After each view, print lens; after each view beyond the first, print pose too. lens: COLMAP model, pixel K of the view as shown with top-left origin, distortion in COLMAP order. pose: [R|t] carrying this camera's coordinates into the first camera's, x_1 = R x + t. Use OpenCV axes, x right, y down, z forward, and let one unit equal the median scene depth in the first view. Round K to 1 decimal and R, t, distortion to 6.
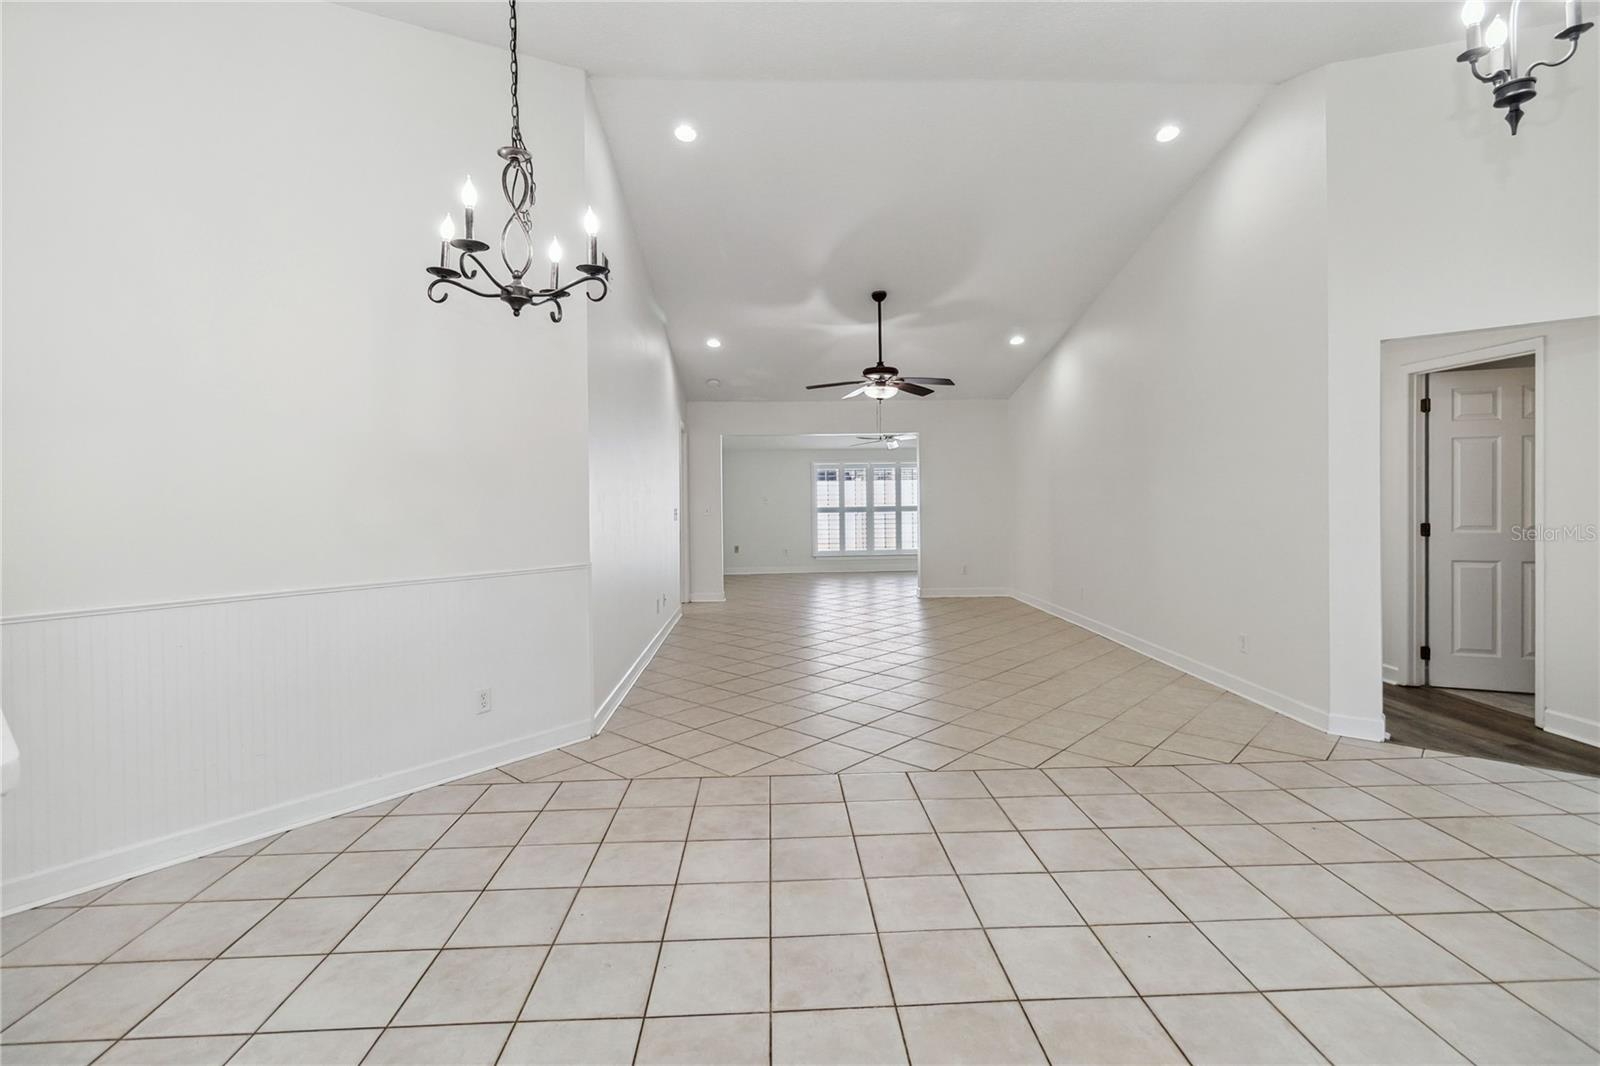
lens RADIAL K [[757.3, 0, 802.4], [0, 757.3, 494.2], [0, 0, 1]] dist [0.001404, 0.000407]
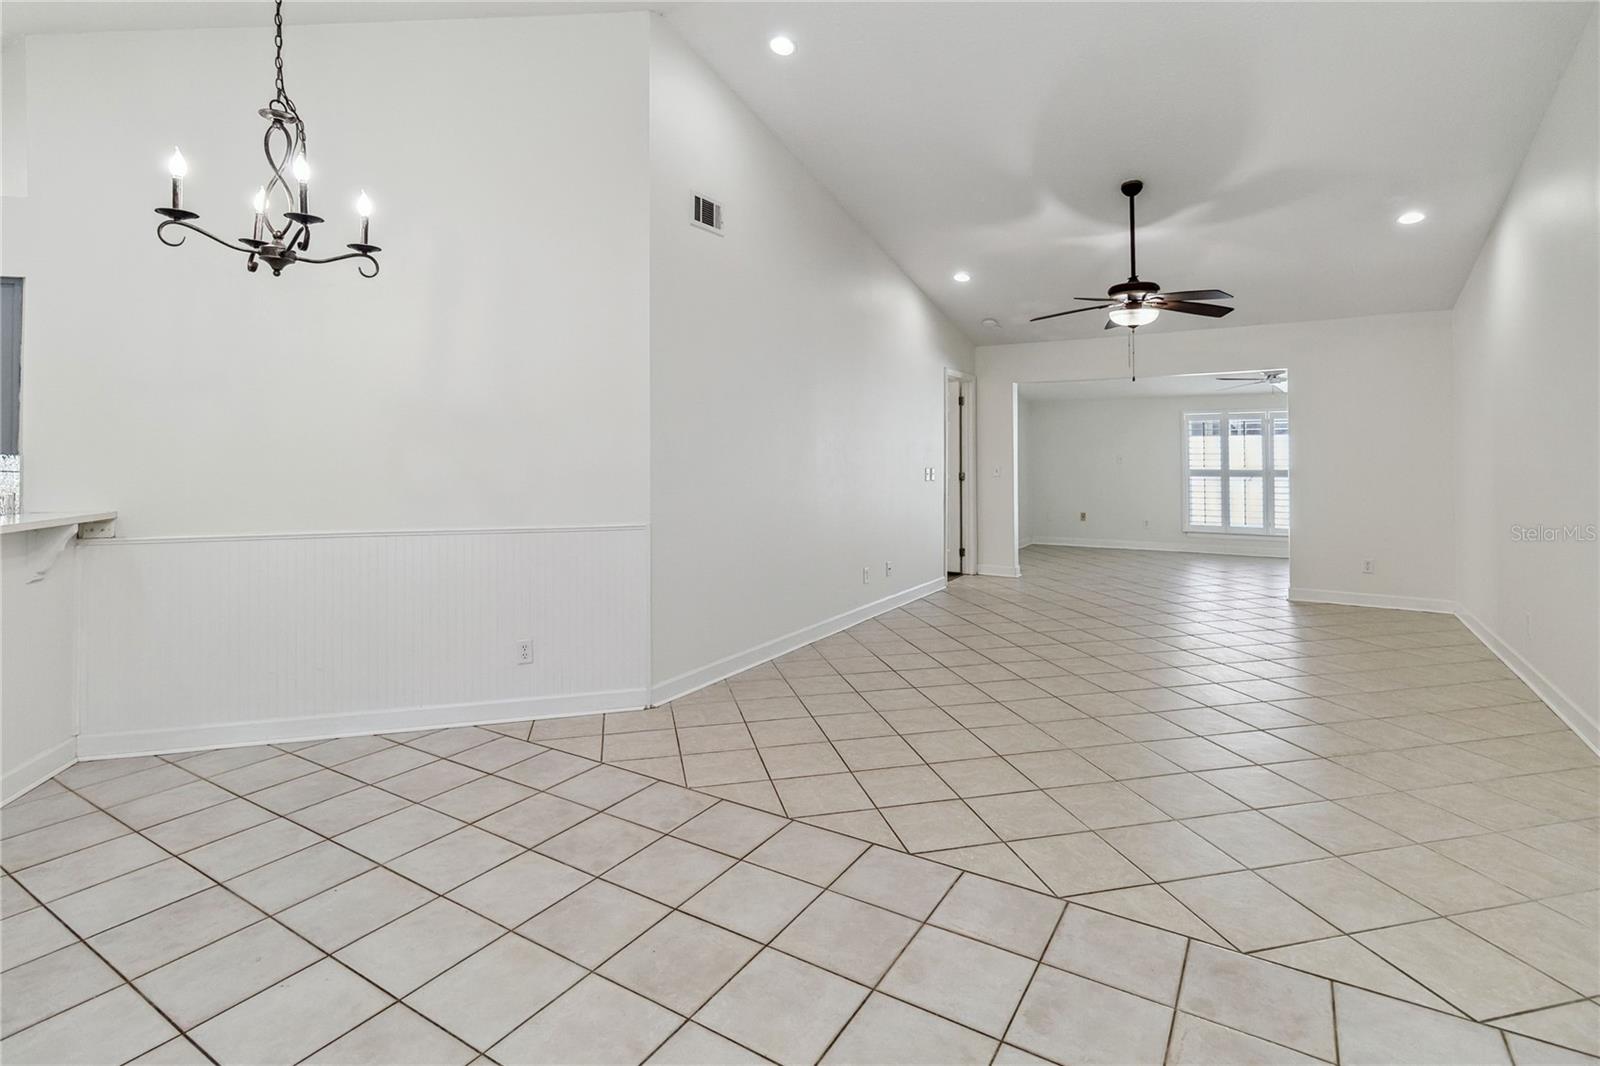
lens RADIAL K [[779.1, 0, 797.1], [0, 779.1, 435.5], [0, 0, 1]] dist [-0.000229, 0.000152]
pose [[0.823546, -0.003056, -0.567241, 0.195326], [-0.007117, 0.999851, -0.015719, -0.002689], [0.567204, 0.016983, 0.823402, 0.135332]]
